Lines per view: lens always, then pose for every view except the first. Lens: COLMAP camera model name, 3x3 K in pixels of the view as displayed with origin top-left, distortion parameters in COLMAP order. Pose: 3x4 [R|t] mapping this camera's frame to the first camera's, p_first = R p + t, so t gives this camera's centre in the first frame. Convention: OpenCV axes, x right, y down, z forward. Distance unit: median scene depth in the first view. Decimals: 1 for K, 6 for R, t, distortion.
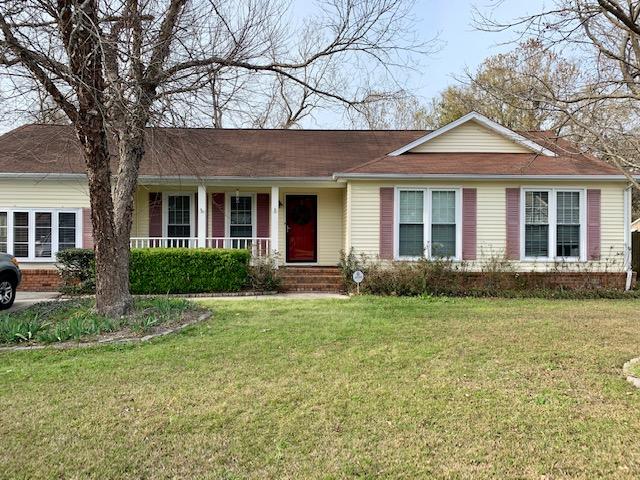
lens RADIAL K [[491.4, 0, 320.0], [0, 491.4, 240.0], [0, 0, 1]] dist [0.078224, -0.000070]
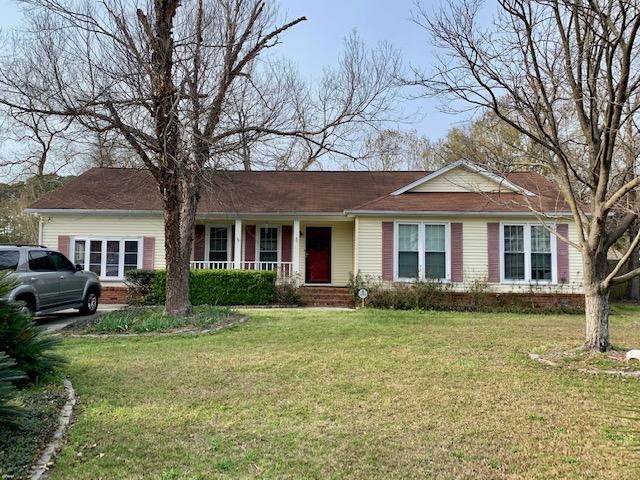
lens RADIAL K [[491.4, 0, 320.0], [0, 491.4, 240.0], [0, 0, 1]] dist [0.078224, -0.000070]
pose [[0.999063, 0.005577, -0.042930, 0.019875], [-0.007905, 0.998496, -0.054243, 0.006836], [0.042563, 0.054532, 0.997604, -0.223905]]
